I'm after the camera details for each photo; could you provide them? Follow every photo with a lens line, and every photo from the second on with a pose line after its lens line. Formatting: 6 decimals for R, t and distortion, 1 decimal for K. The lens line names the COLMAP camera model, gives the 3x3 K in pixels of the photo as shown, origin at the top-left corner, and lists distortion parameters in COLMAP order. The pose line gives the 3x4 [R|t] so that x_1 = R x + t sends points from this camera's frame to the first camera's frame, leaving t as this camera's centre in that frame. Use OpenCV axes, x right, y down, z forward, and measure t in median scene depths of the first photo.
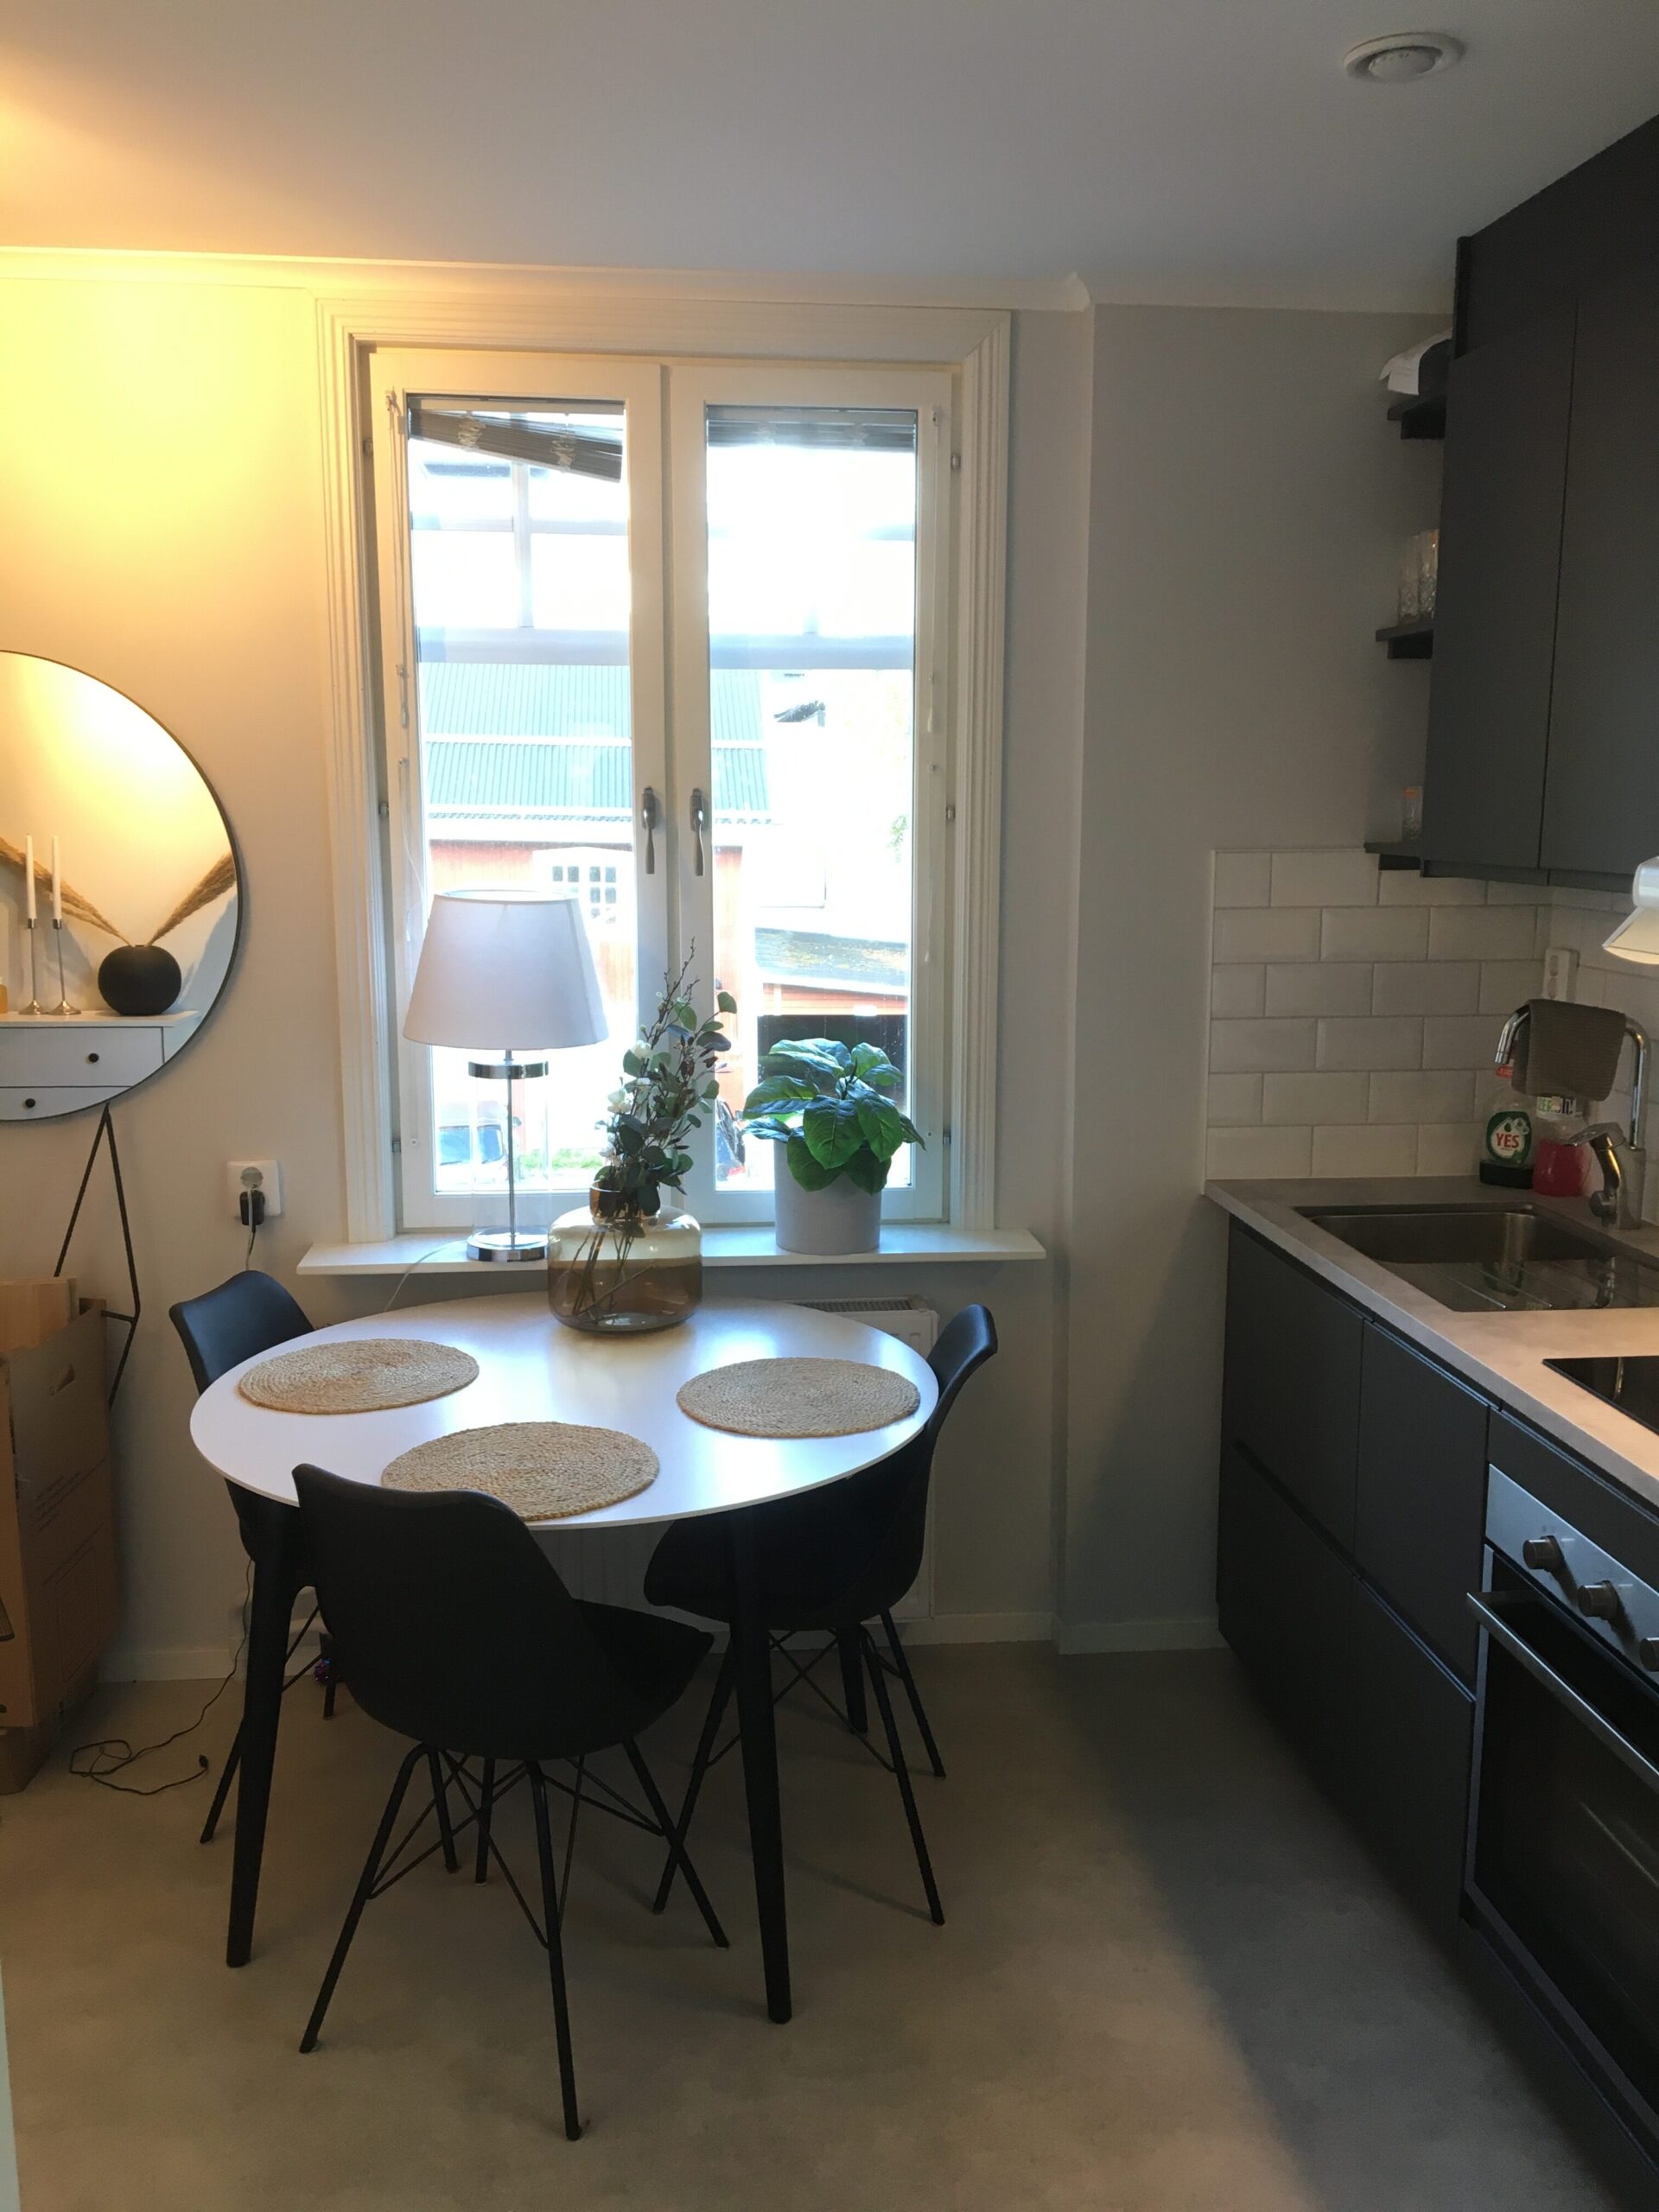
lens RADIAL K [[1861.2, 0, 829.1], [0, 1861.2, 1110.7], [0, 0, 1]] dist [0.093519, -0.119972]
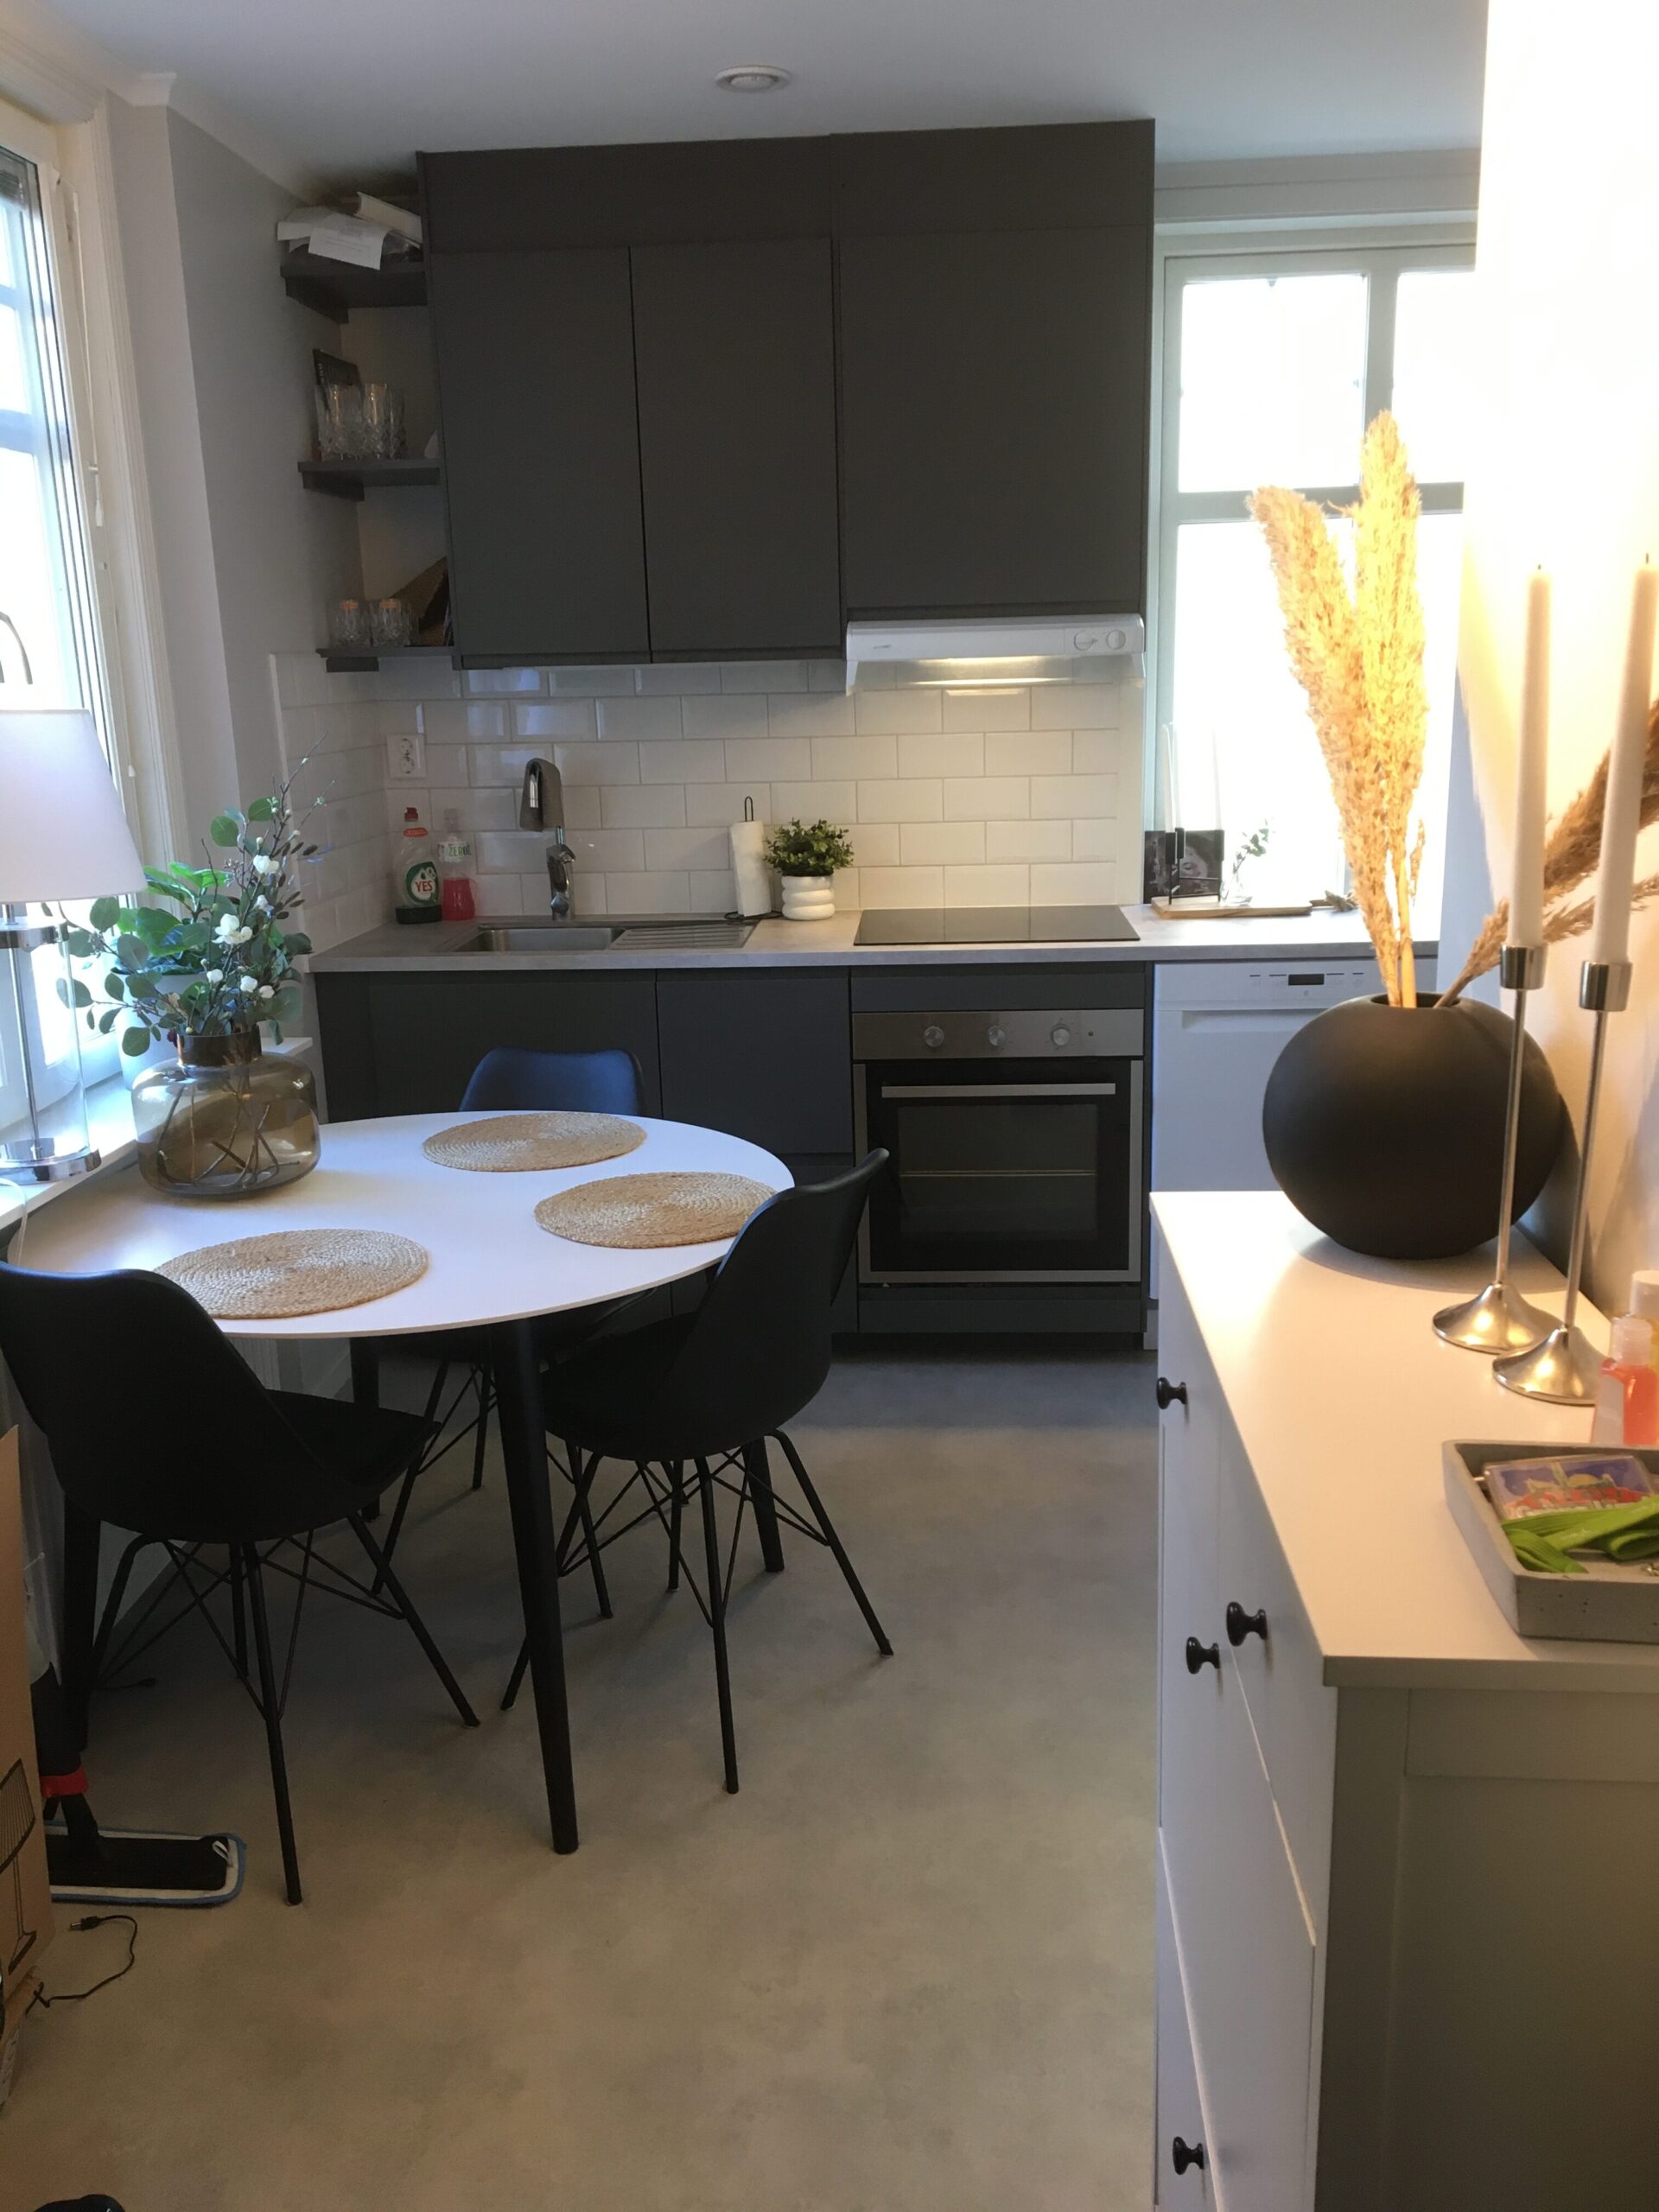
lens RADIAL K [[1861.2, 0, 829.1], [0, 1861.2, 1110.7], [0, 0, 1]] dist [0.093519, -0.119972]
pose [[0.165023, -0.237186, 0.957346, -0.900574], [0.191268, 0.959923, 0.204854, -0.048431], [-0.967566, 0.149304, 0.203775, 0.528749]]
